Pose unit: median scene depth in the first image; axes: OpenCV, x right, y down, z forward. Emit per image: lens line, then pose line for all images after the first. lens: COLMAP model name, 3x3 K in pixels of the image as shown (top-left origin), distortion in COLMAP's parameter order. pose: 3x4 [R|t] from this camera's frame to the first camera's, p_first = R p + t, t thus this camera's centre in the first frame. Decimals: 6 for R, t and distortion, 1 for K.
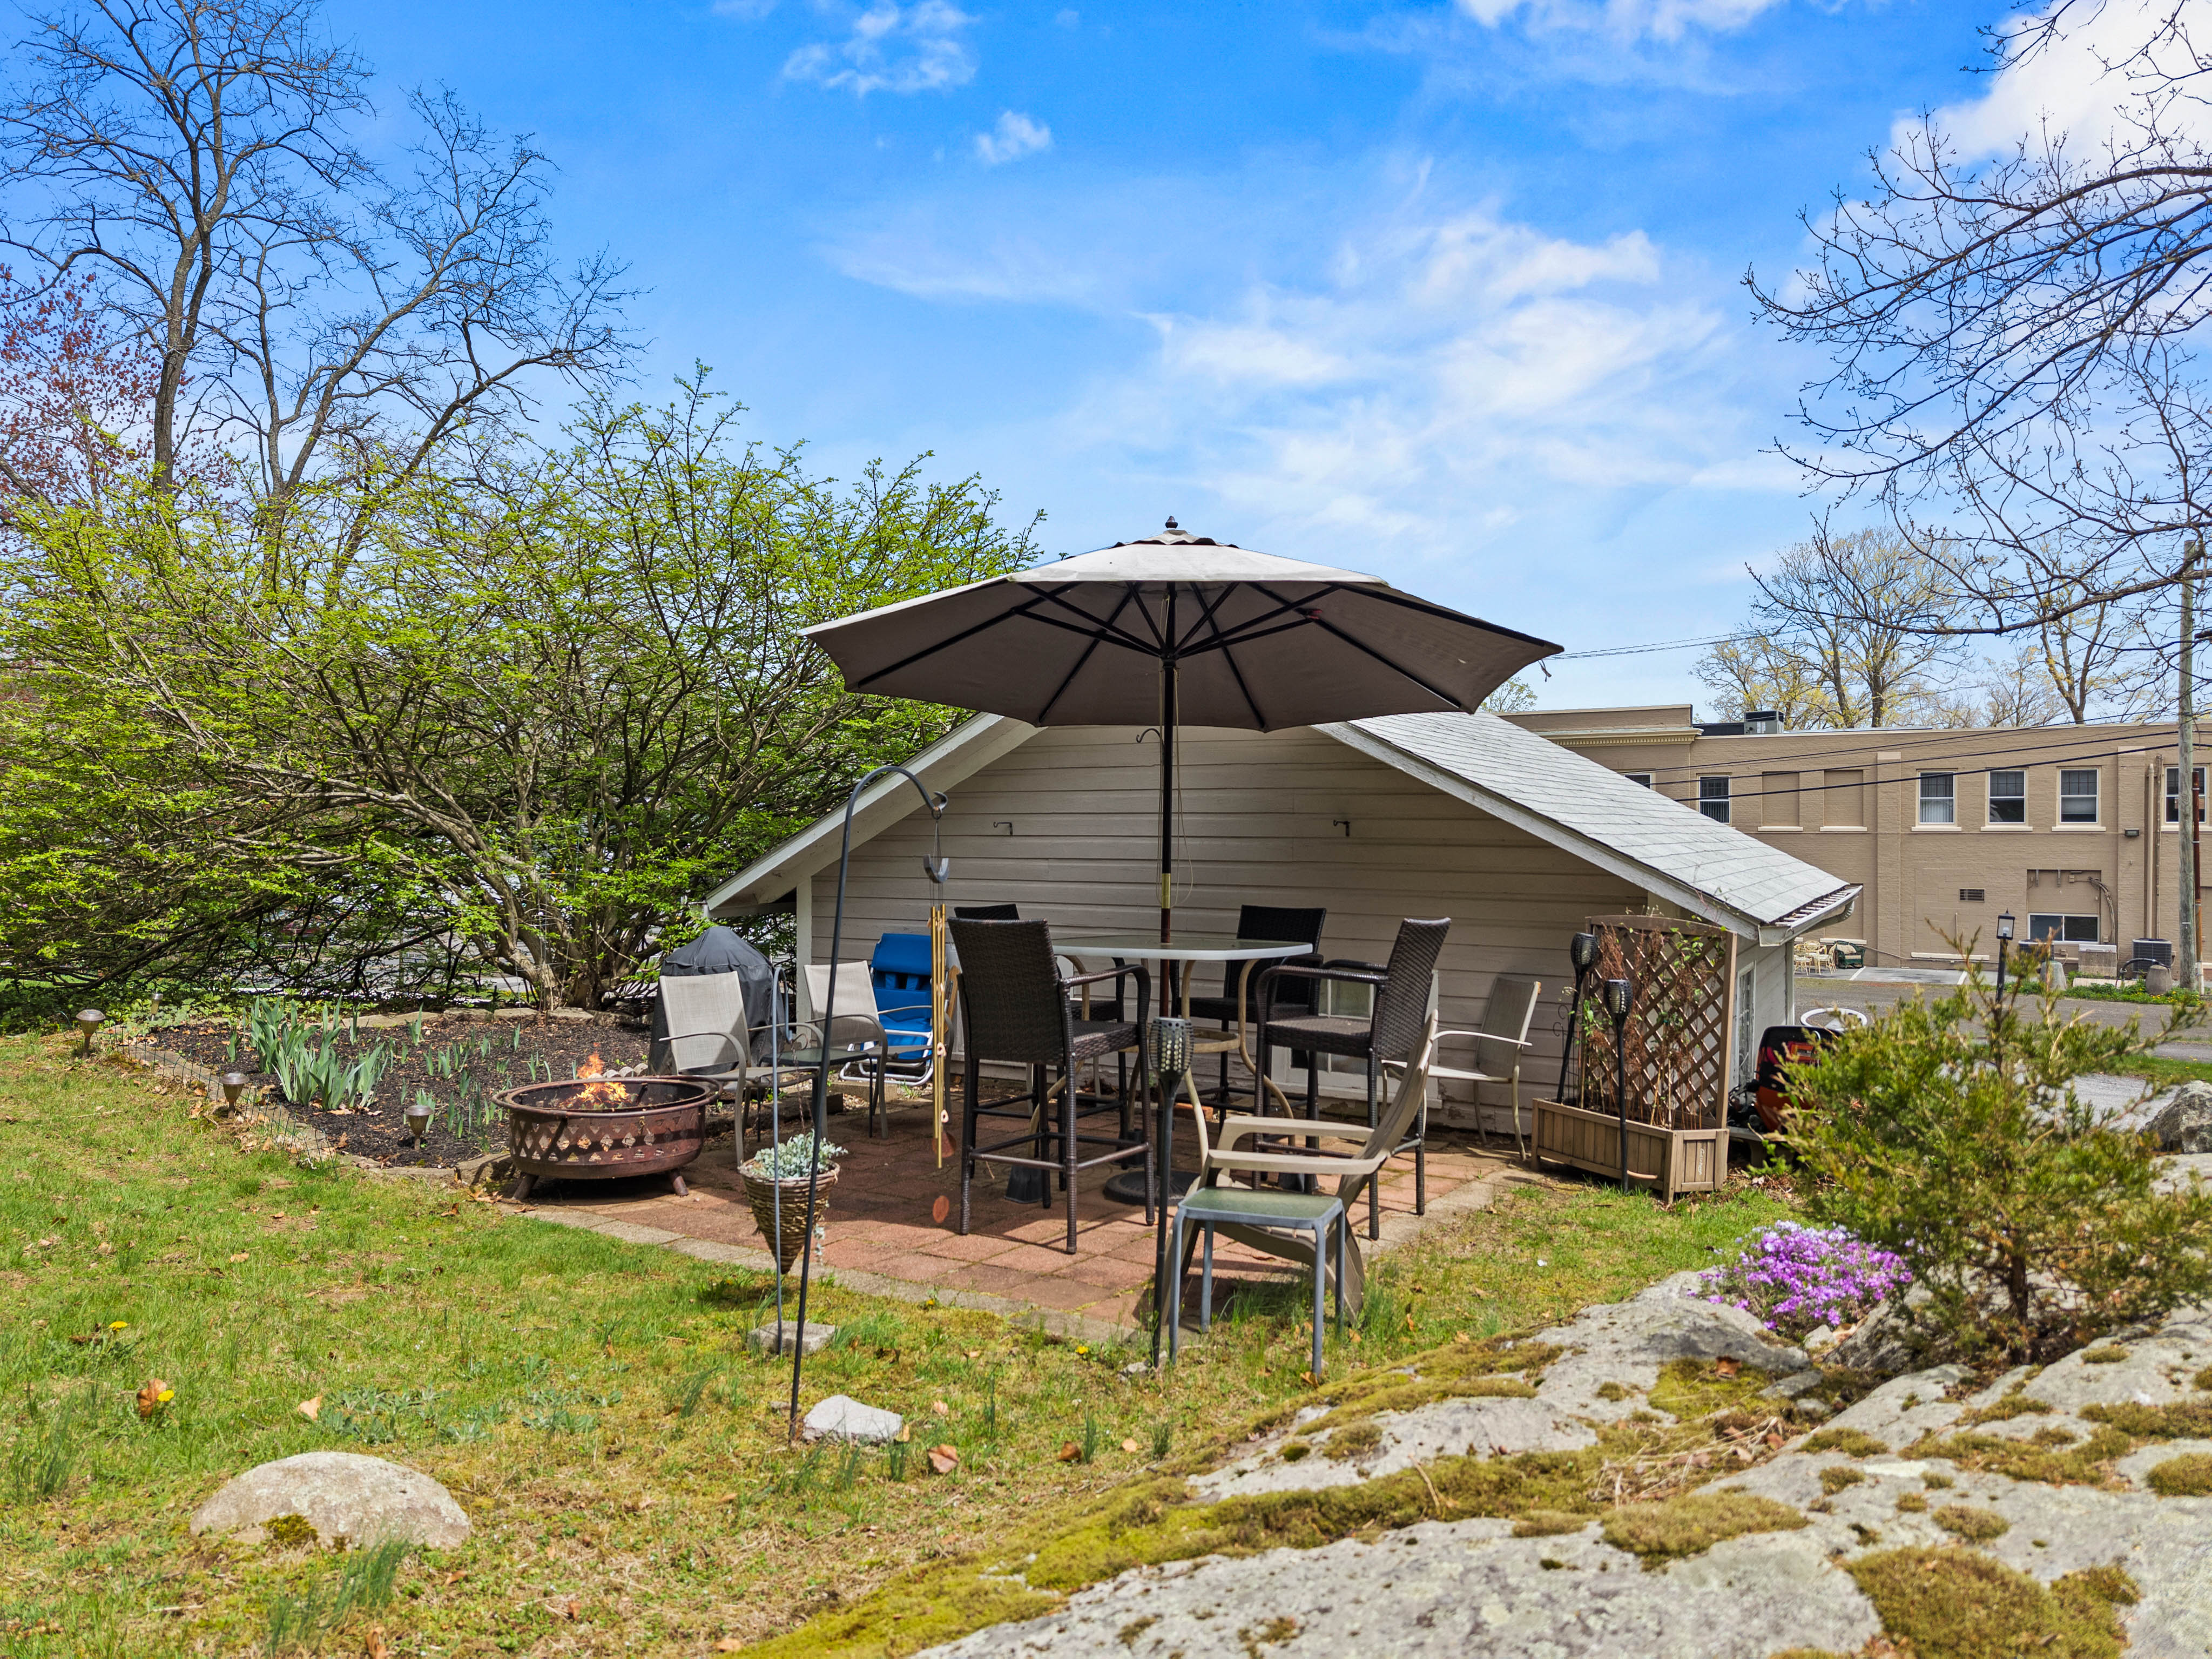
lens RADIAL K [[1532.0, 0, 1109.7], [0, 1532.0, 822.9], [0, 0, 1]] dist [-0.007550, -0.001388]
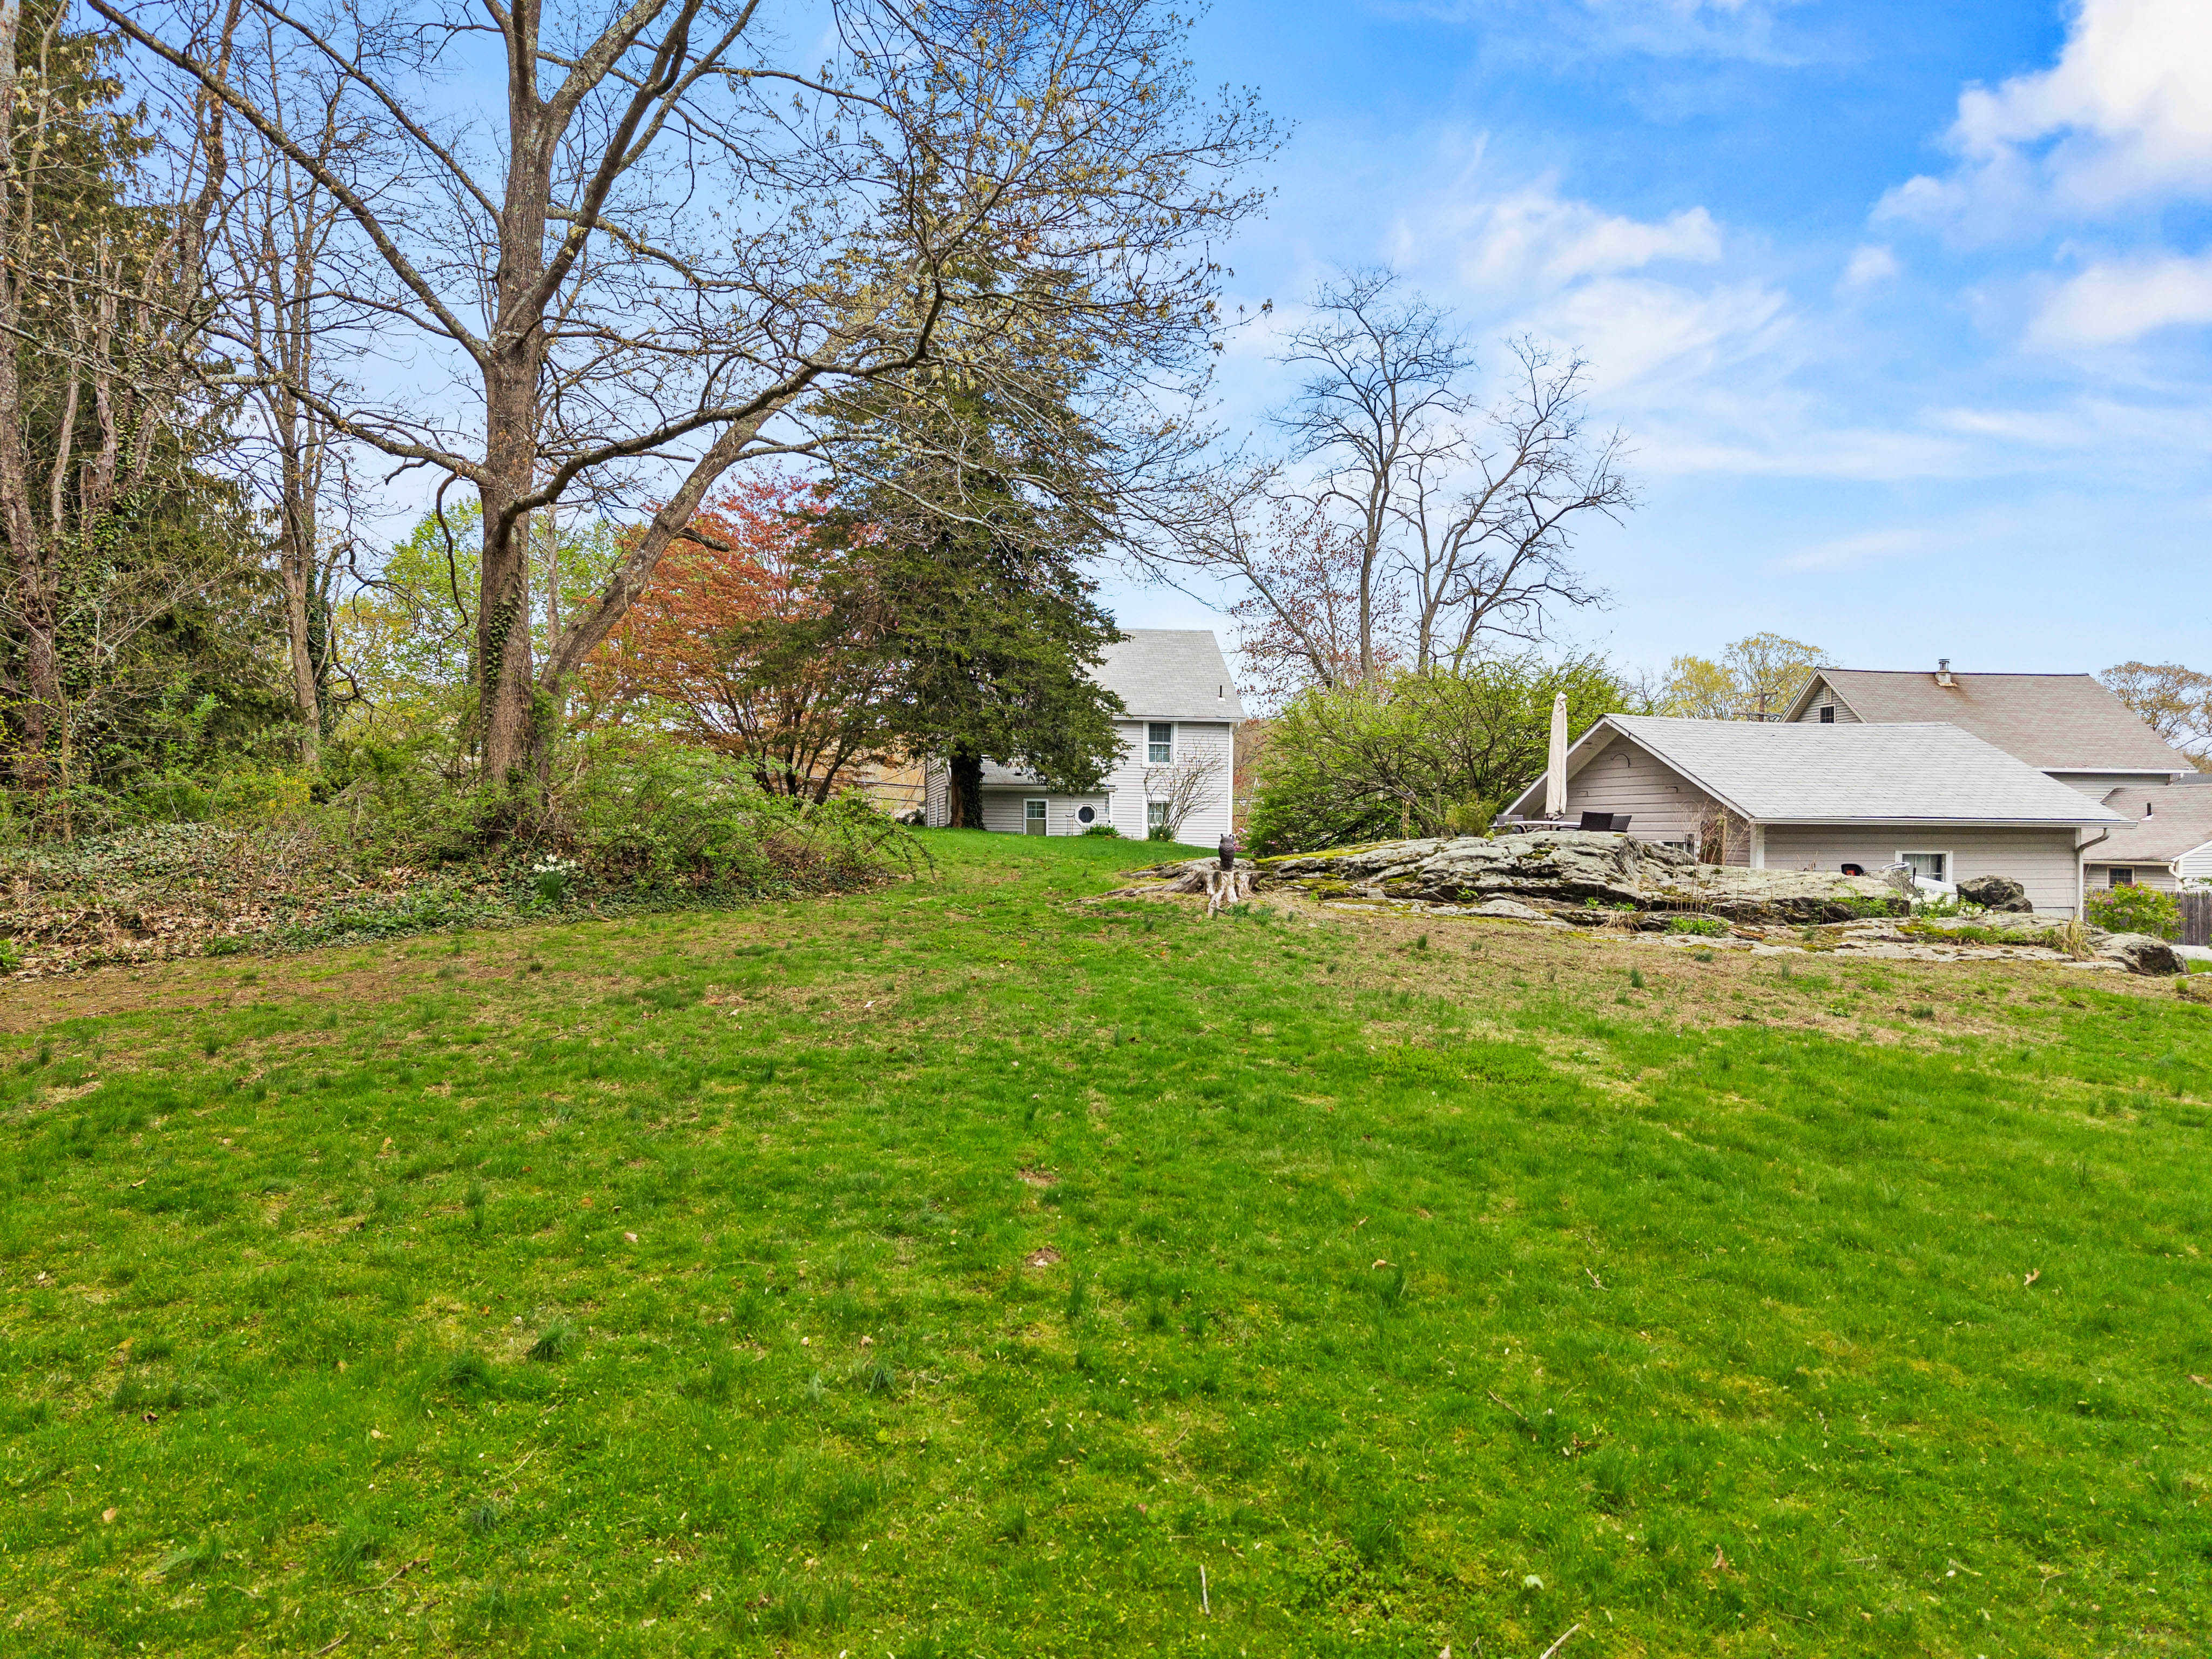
lens RADIAL K [[1532.0, 0, 1107.5], [0, 1532.0, 833.9], [0, 0, 1]] dist [-0.007550, -0.001388]
pose [[0.749852, -0.022833, -0.661212, 0.290964], [-0.002758, 0.999288, -0.037636, 0.088641], [0.661600, 0.030045, 0.749255, -0.468864]]
